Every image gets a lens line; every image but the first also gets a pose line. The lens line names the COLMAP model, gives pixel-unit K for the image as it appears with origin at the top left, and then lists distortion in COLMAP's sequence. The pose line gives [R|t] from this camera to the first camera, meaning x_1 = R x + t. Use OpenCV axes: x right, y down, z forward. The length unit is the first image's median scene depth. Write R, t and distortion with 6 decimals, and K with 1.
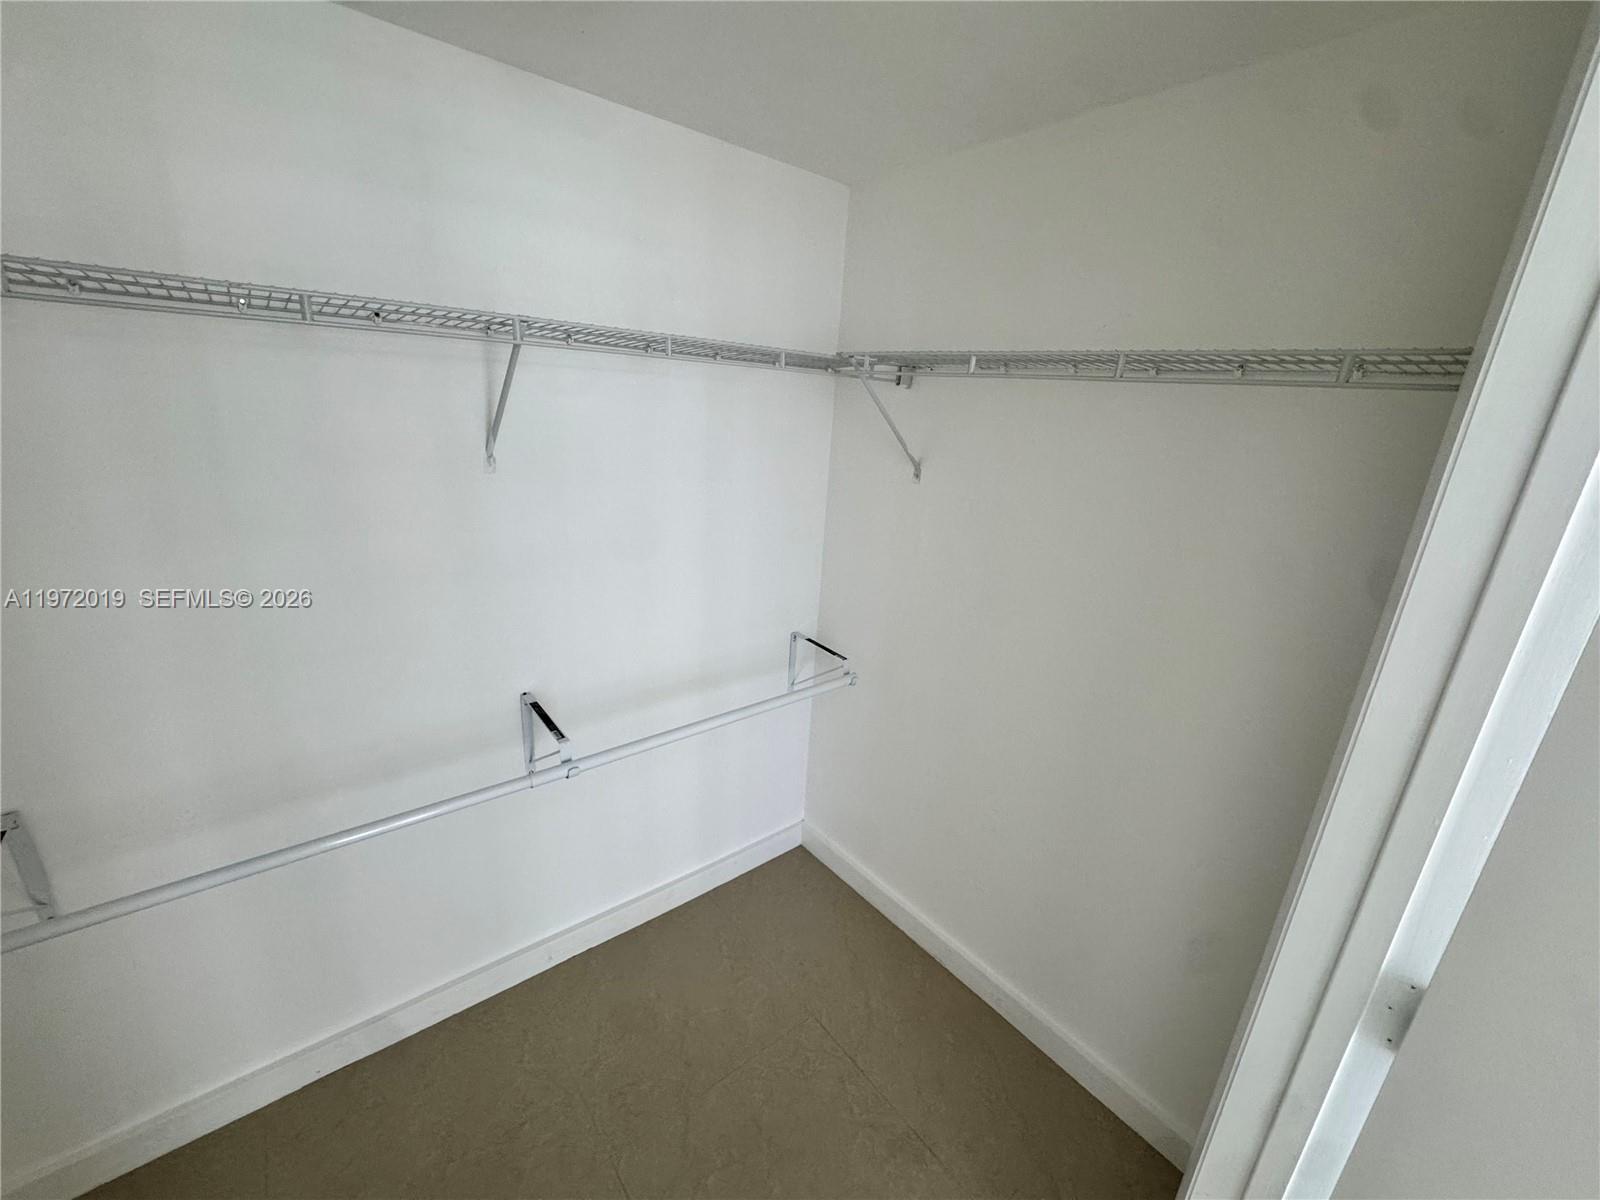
lens RADIAL K [[639.6, 0, 718.7], [0, 639.6, 578.9], [0, 0, 1]] dist [0.017571, 0.000049]
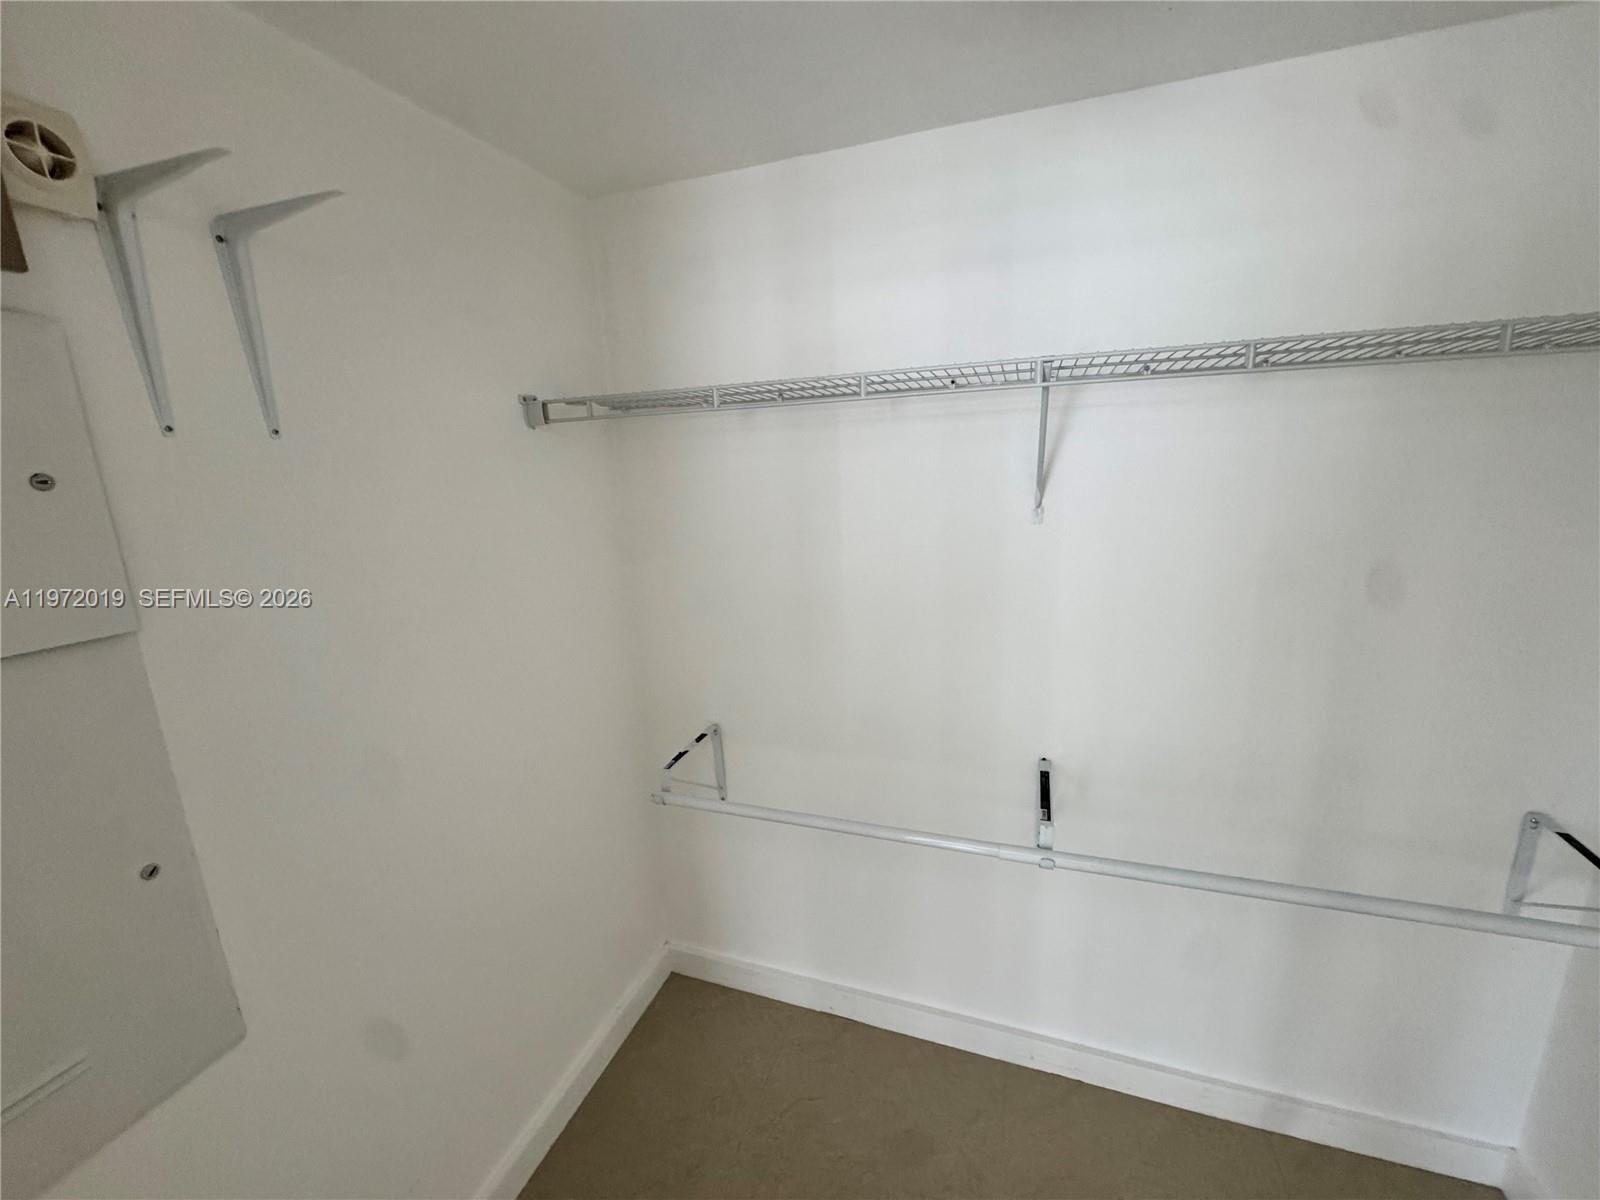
lens RADIAL K [[645.6, 0, 801.2], [0, 645.6, 596.9], [0, 0, 1]] dist [-0.003768, 0.000334]
pose [[0.577084, 0.116986, -0.808262, 0.243604], [-0.154499, 0.987455, 0.032613, -0.034324], [0.801937, 0.106056, 0.587919, 0.165539]]
